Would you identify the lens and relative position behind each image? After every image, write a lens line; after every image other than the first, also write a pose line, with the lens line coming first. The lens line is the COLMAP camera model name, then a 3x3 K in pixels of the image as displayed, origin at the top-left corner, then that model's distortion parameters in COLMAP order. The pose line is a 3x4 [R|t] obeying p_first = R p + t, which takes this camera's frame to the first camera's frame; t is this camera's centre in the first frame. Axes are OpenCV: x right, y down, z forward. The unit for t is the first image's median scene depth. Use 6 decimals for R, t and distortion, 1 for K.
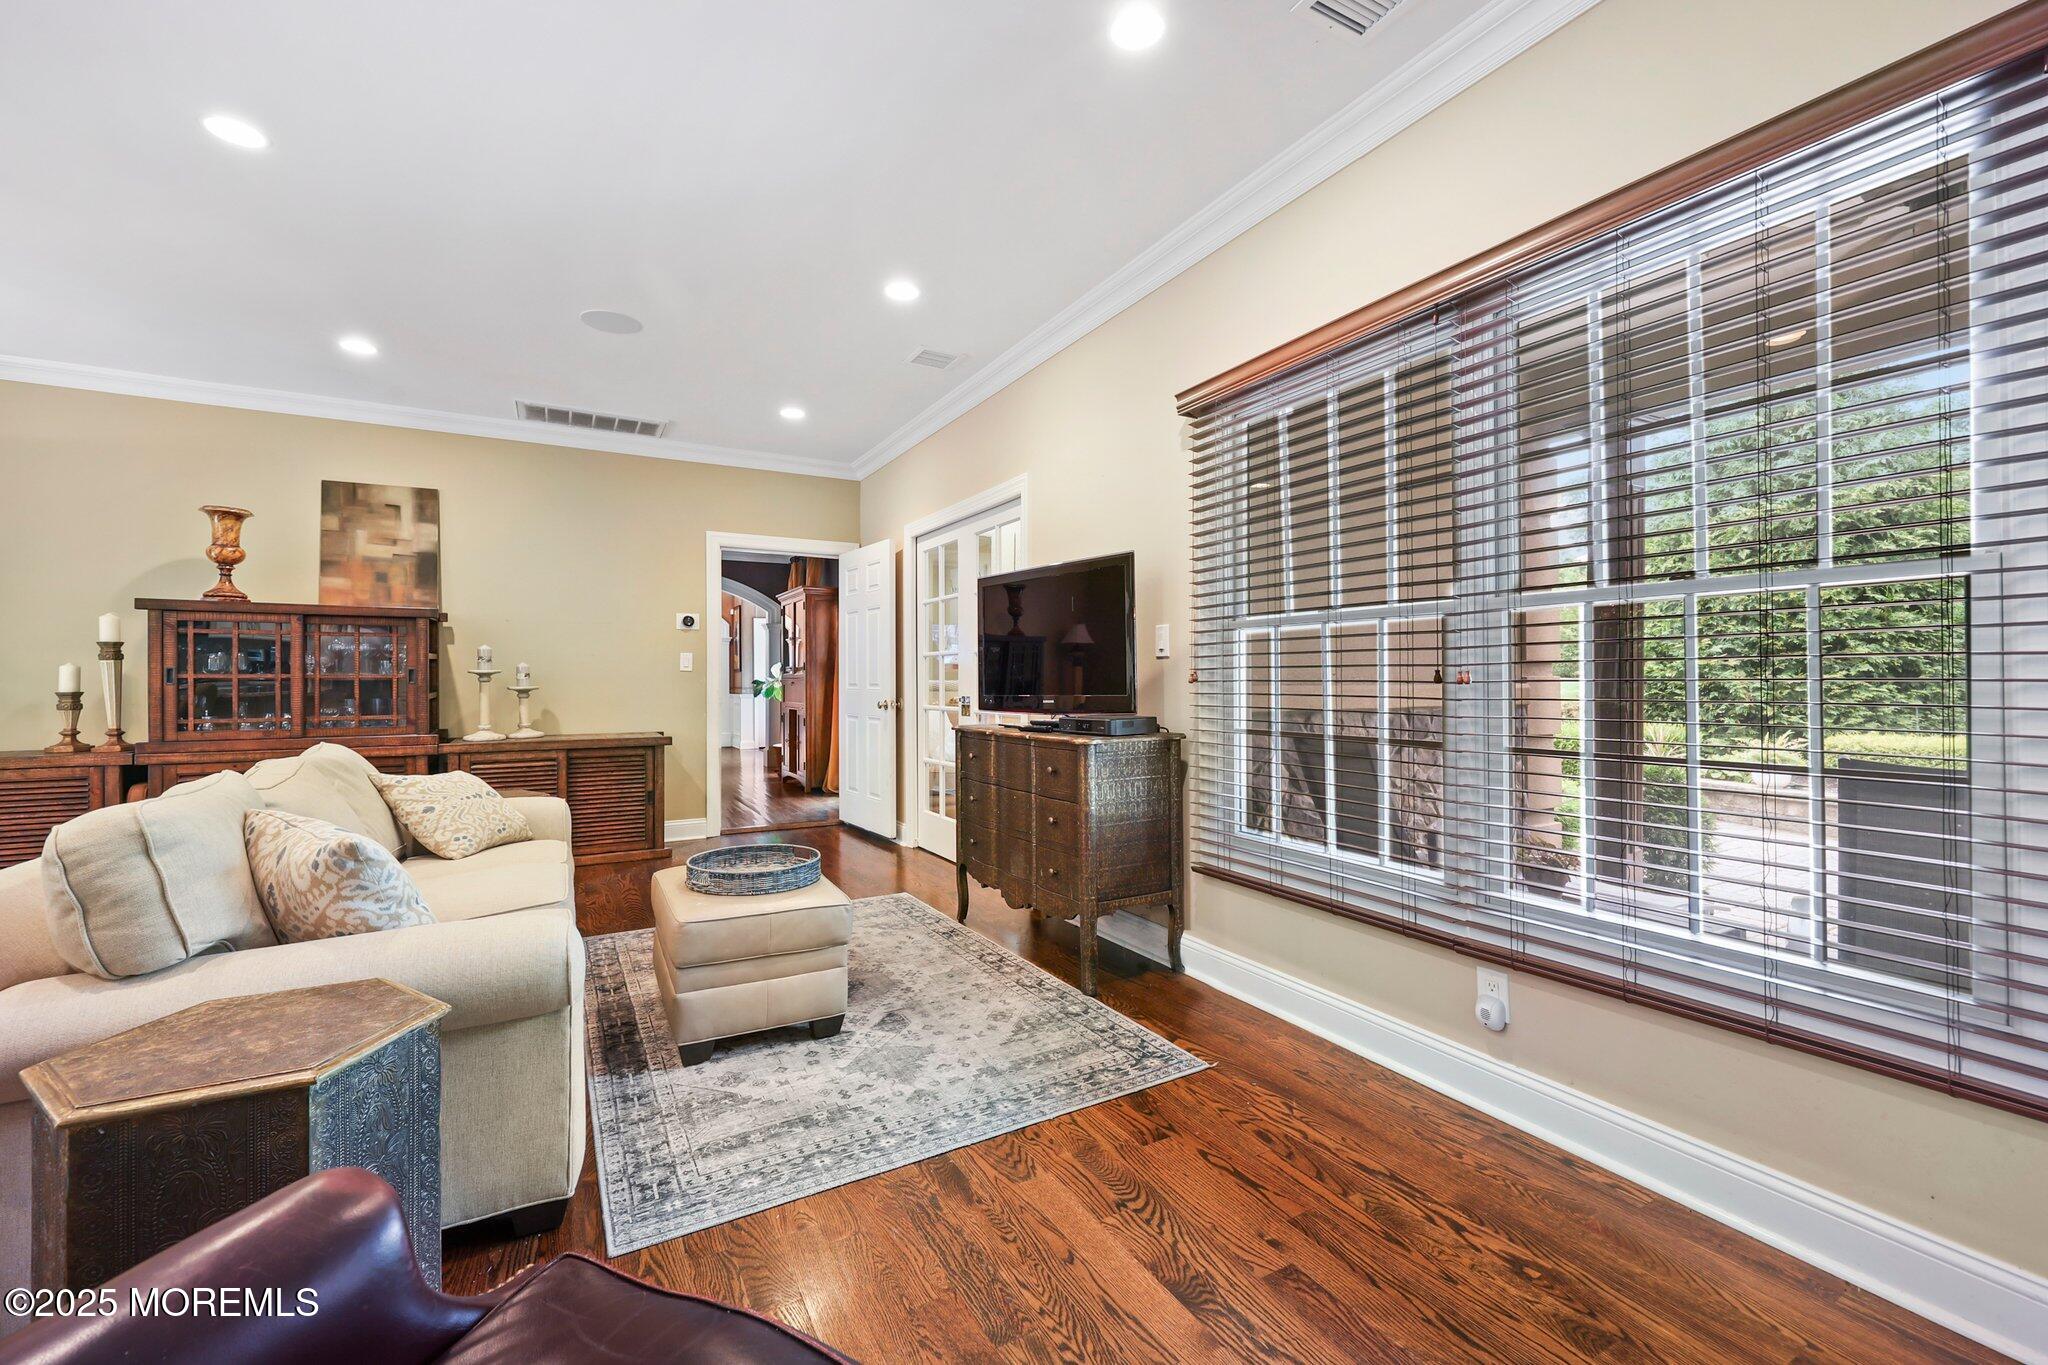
lens RADIAL K [[832.2, 0, 1019.0], [0, 832.2, 680.0], [0, 0, 1]] dist [-0.001589, 0.000226]
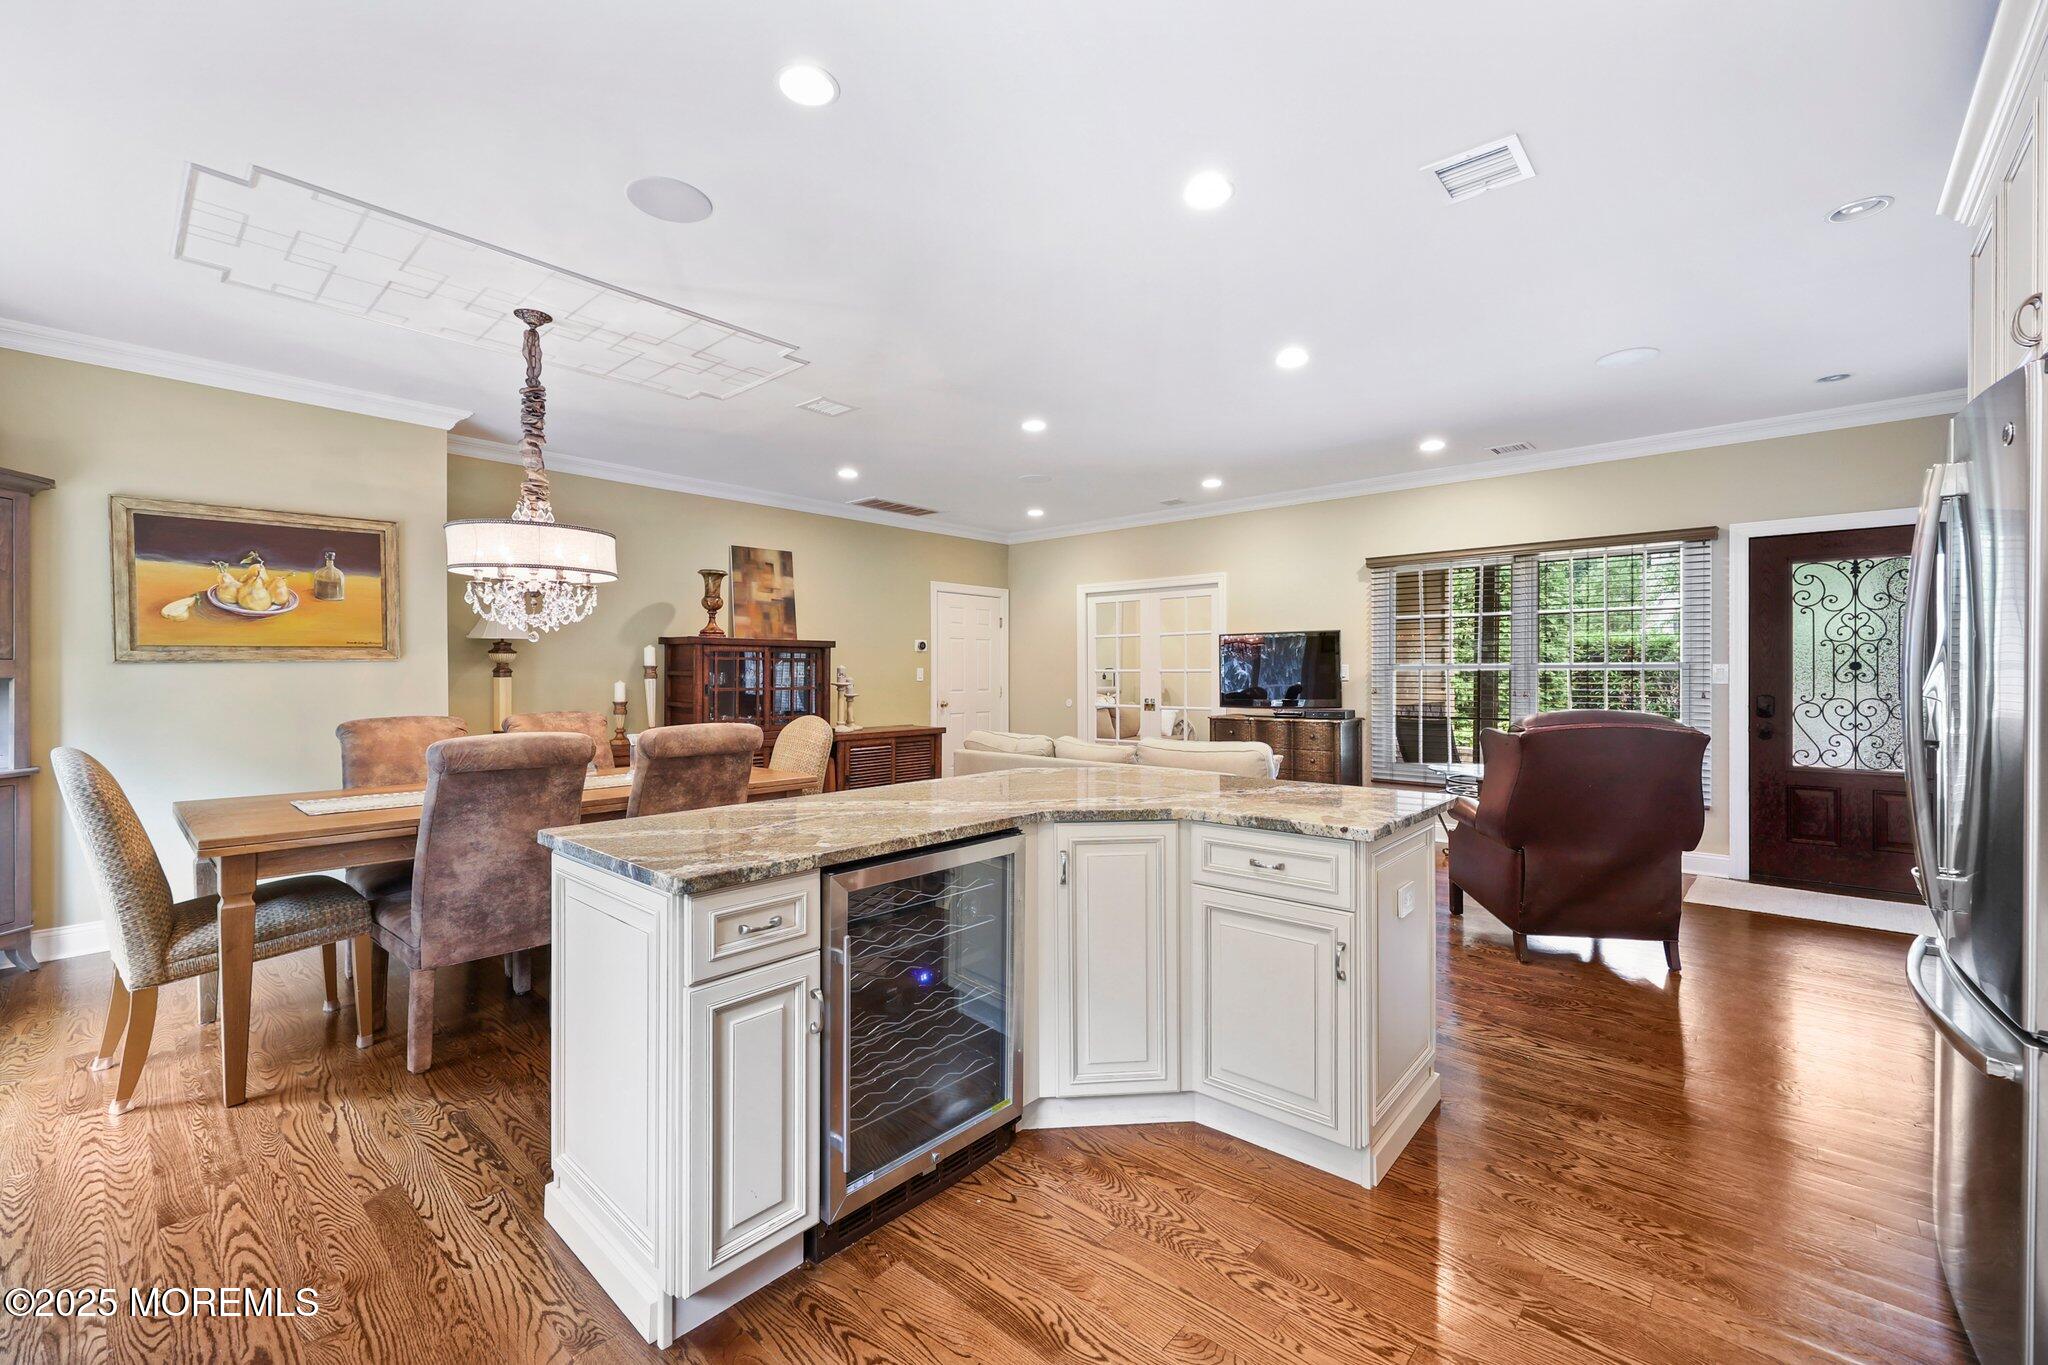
lens RADIAL K [[832.2, 0, 1013.8], [0, 832.2, 673.9], [0, 0, 1]] dist [-0.001589, 0.000226]
pose [[0.943483, -0.001653, 0.331417, -0.843770], [0.000953, 0.999997, 0.002277, -0.030149], [-0.331420, -0.001832, 0.943482, -0.446749]]
